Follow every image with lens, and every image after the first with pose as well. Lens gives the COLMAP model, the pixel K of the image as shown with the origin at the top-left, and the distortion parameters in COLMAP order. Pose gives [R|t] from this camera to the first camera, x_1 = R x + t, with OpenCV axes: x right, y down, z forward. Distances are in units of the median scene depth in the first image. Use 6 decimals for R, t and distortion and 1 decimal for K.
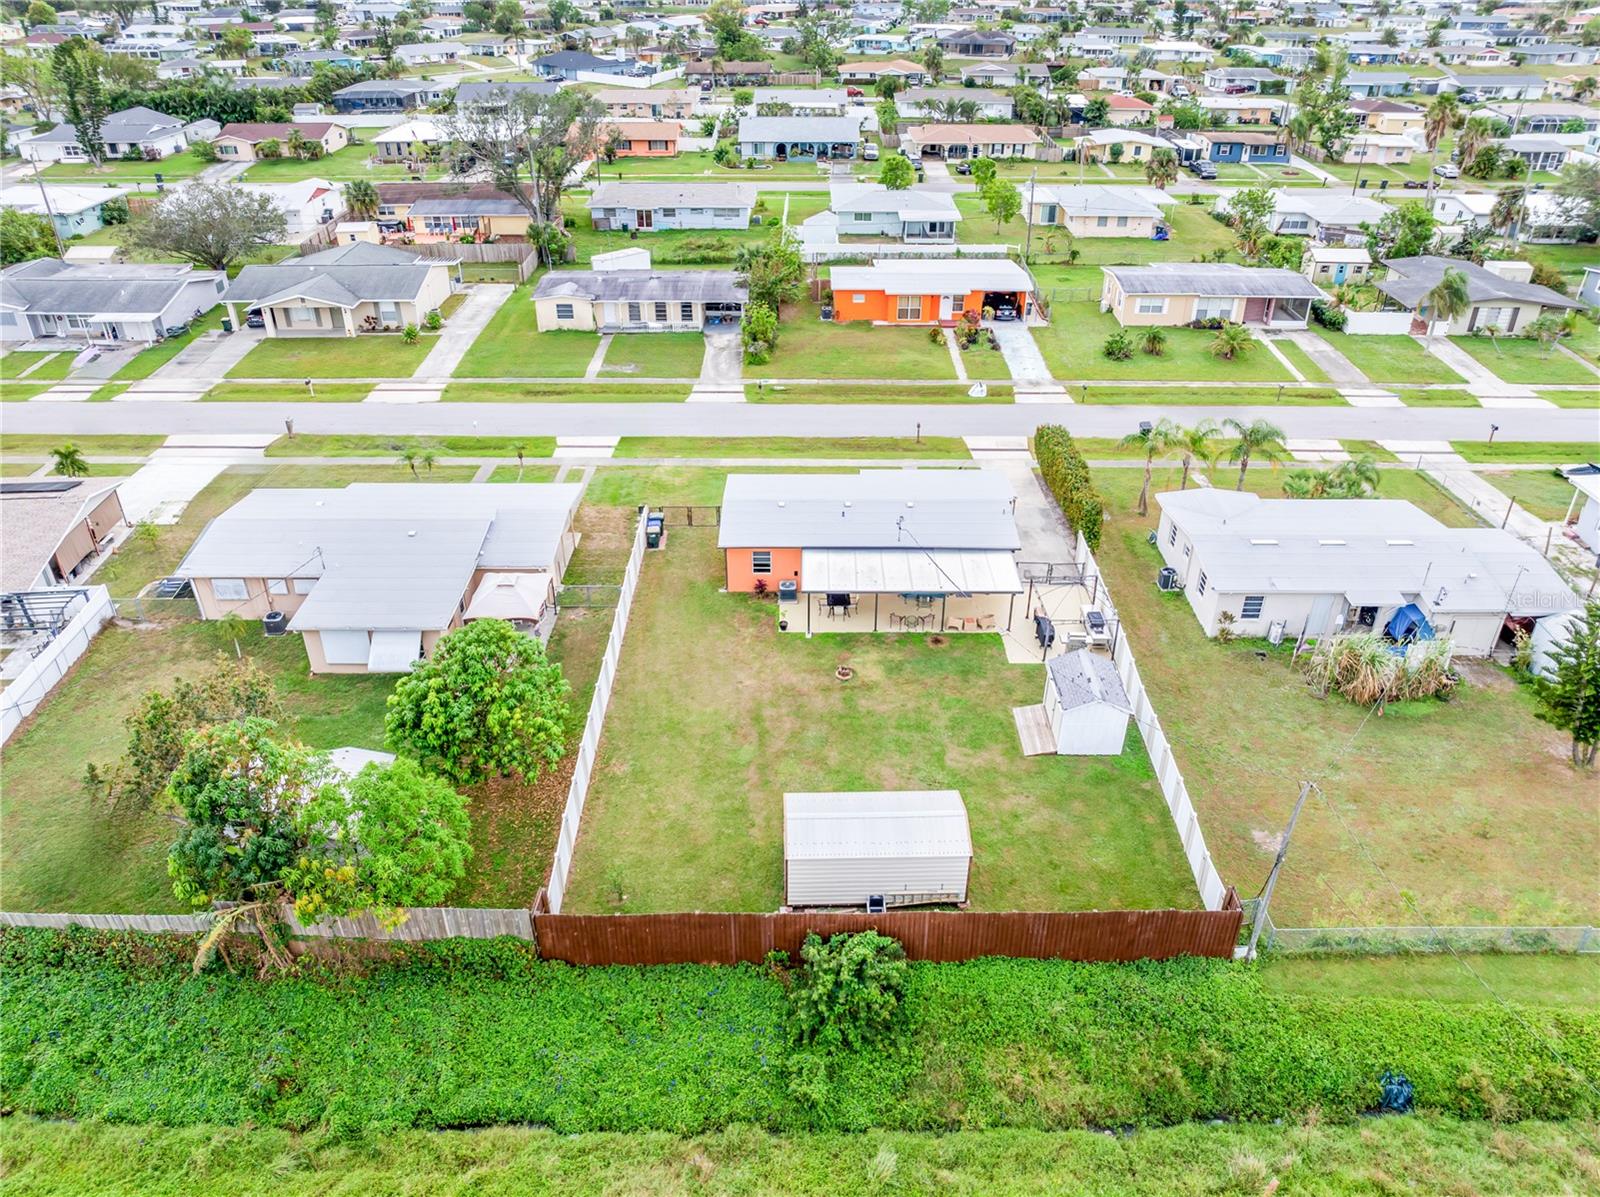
lens RADIAL K [[1107.9, 0, 800.0], [0, 1107.9, 598.5], [0, 0, 1]] dist [-0.053450, 0.025168]
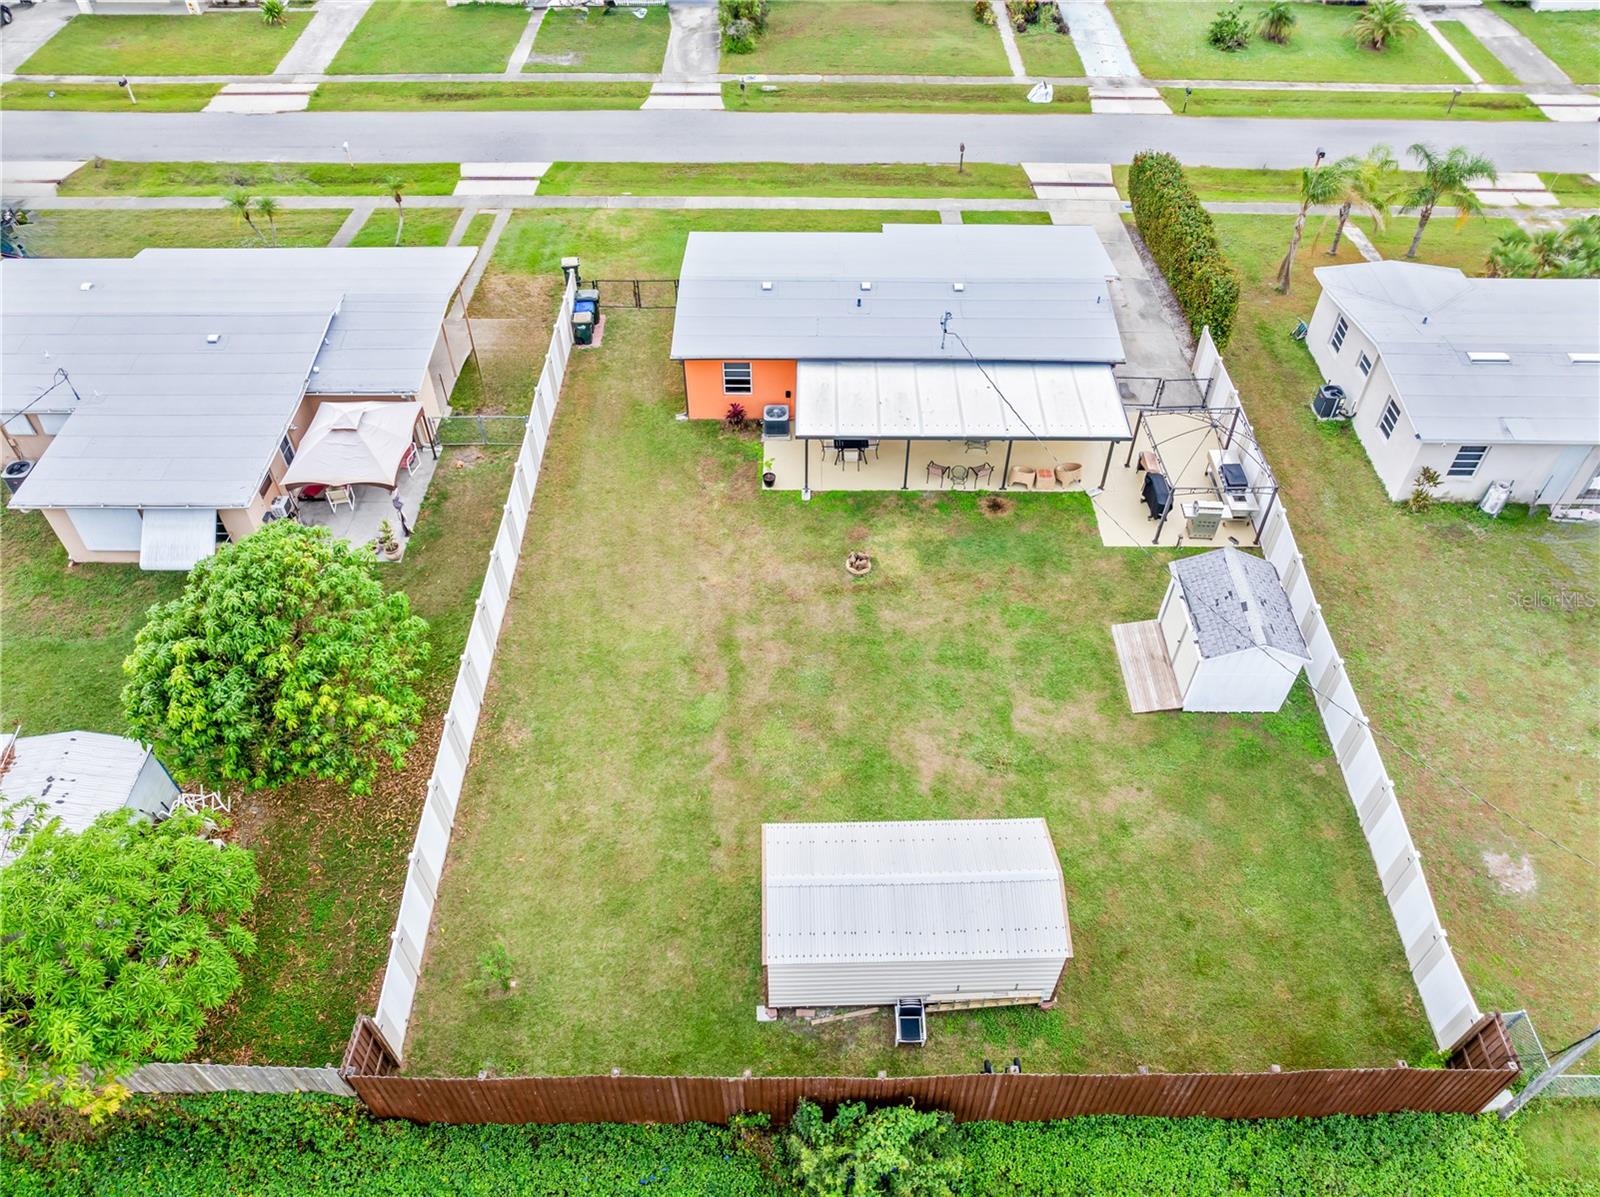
lens RADIAL K [[1107.9, 0, 800.0], [0, 1107.9, 598.5], [0, 0, 1]] dist [-0.053450, 0.025168]
pose [[0.999996, 0.002795, -0.000779, 0.004692], [-0.002500, 0.966230, 0.257668, -0.080148], [0.001472, -0.257665, 0.966233, 0.331227]]
